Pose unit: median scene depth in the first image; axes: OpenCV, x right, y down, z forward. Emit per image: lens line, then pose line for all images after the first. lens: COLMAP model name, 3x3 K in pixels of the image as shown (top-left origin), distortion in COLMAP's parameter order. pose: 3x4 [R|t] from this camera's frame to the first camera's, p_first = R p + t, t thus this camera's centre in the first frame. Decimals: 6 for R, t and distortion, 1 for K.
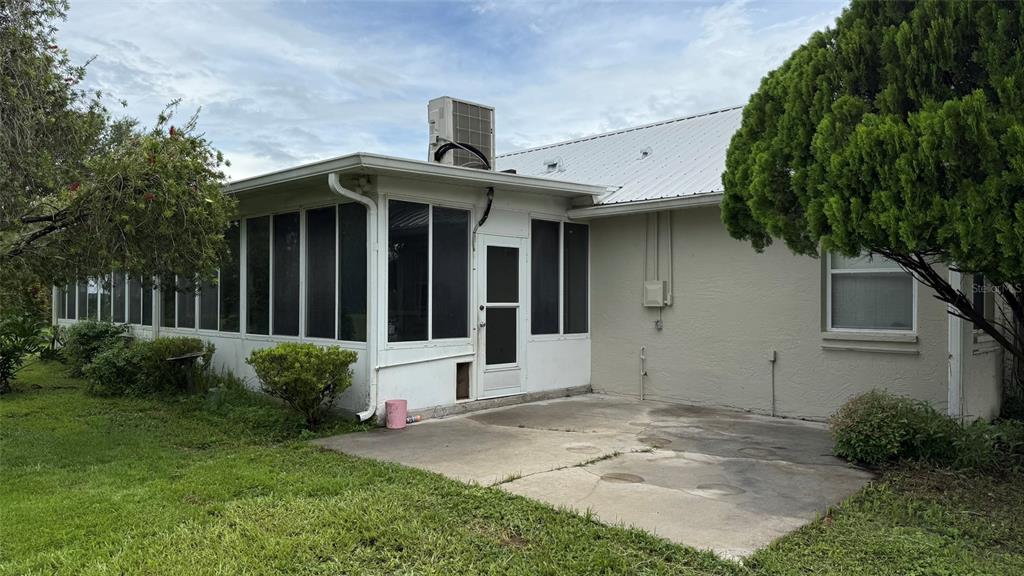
lens RADIAL K [[702.0, 0, 512.0], [0, 702.0, 288.0], [0, 0, 1]] dist [0.118491, -0.162442]
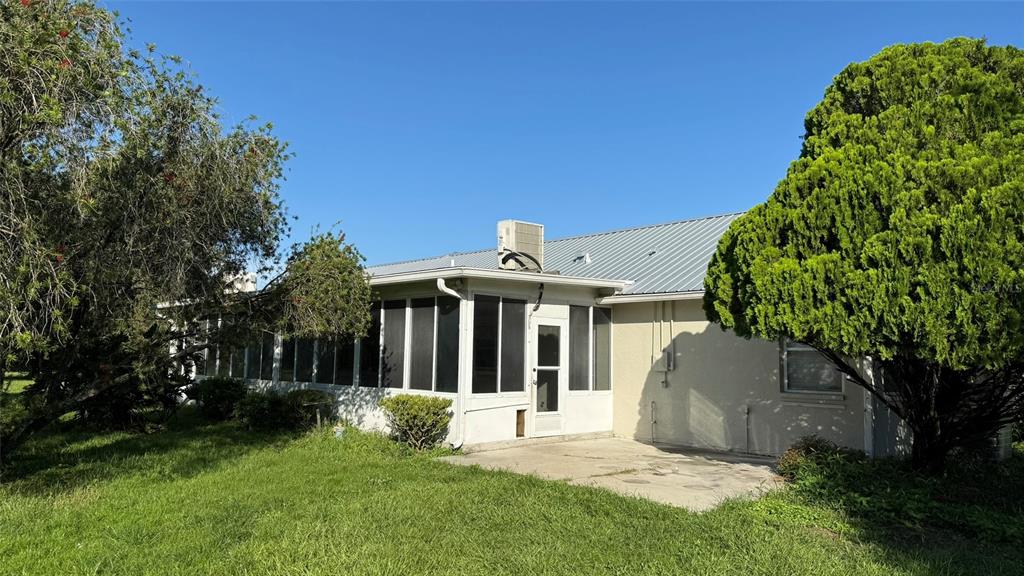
lens RADIAL K [[702.0, 0, 512.0], [0, 702.0, 288.0], [0, 0, 1]] dist [0.118491, -0.162442]
pose [[0.999581, 0.010627, -0.026917, -0.051778], [-0.012903, 0.996222, -0.085874, -0.013123], [0.025903, 0.086185, 0.995942, -0.398896]]
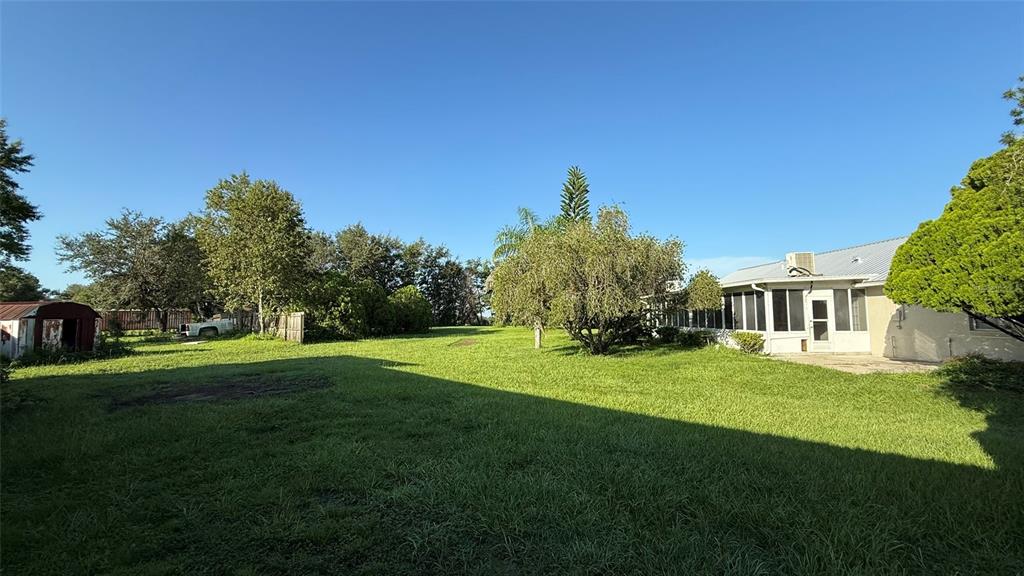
lens RADIAL K [[406.8, 0, 508.8], [0, 406.8, 295.3], [0, 0, 1]] dist [0.000142, 0.000015]
pose [[0.706480, -0.047004, -0.706171, 0.276960], [0.019633, 0.998710, -0.046835, -0.025699], [0.707461, 0.019224, 0.706491, -1.134036]]
